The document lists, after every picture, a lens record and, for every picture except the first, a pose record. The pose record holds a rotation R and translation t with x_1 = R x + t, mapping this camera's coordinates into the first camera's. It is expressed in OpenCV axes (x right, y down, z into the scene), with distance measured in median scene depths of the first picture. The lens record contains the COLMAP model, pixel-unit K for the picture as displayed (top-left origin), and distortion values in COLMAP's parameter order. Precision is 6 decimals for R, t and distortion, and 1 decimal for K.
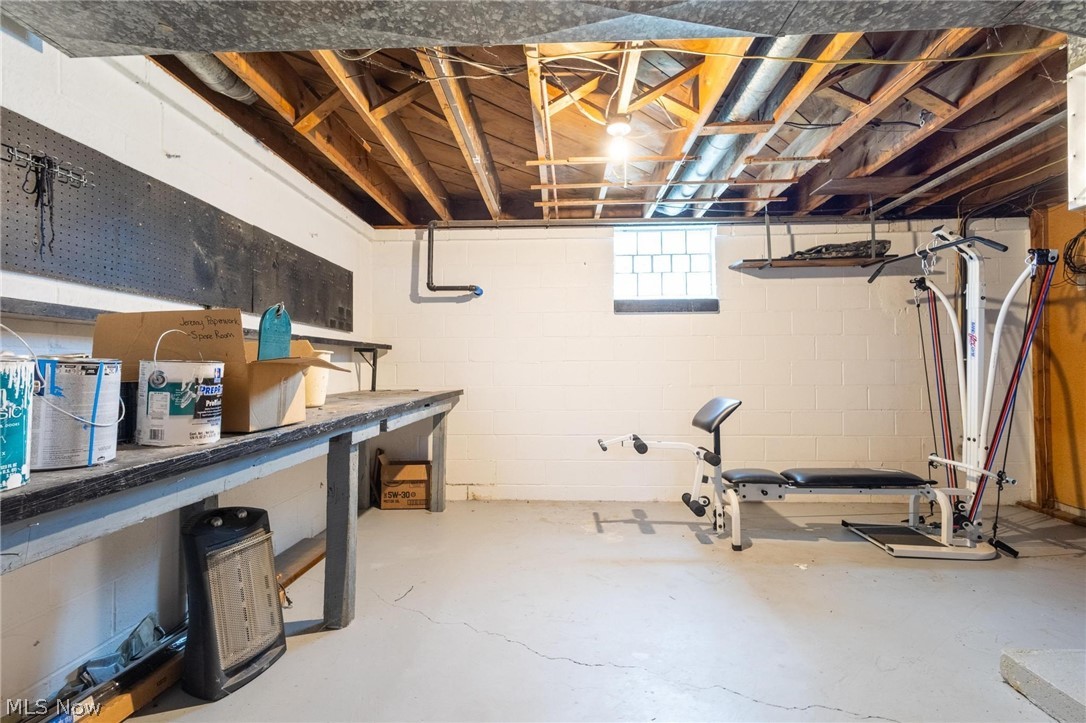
lens RADIAL K [[500.6, 0, 541.5], [0, 500.6, 359.1], [0, 0, 1]] dist [0.005217, -0.000090]
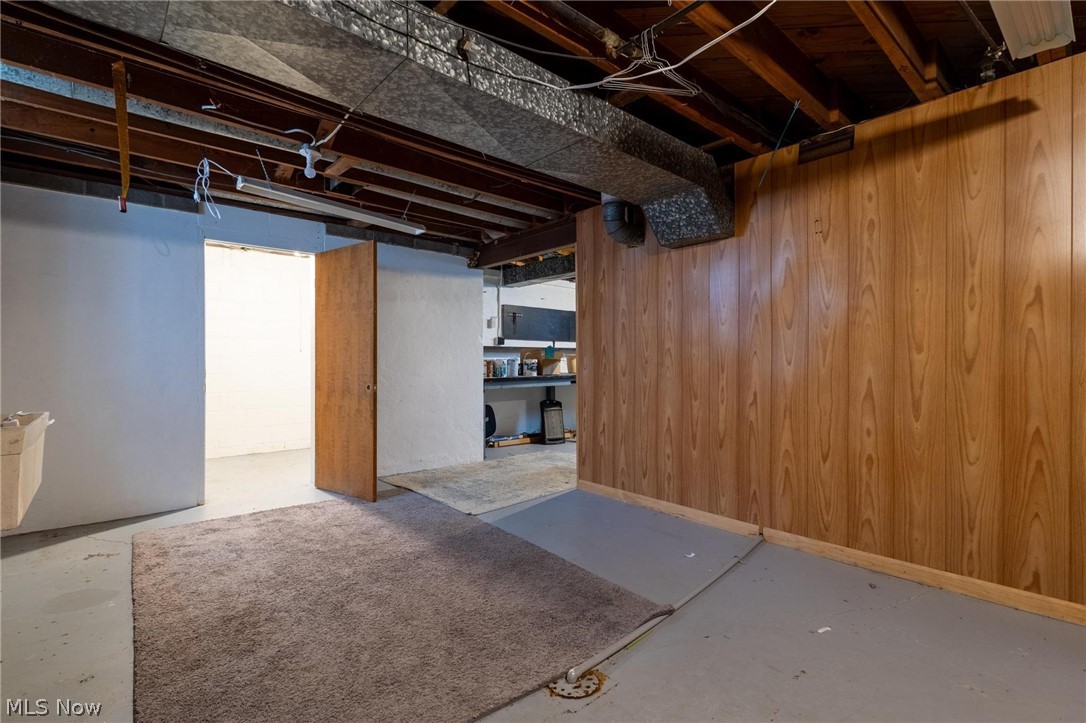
lens RADIAL K [[500.6, 0, 541.5], [0, 500.6, 359.1], [0, 0, 1]] dist [0.005217, -0.000090]
pose [[0.688101, -0.001405, -0.725613, 2.825404], [0.013982, 0.999838, 0.011323, -0.049678], [0.725480, -0.017937, 0.688010, -2.214544]]
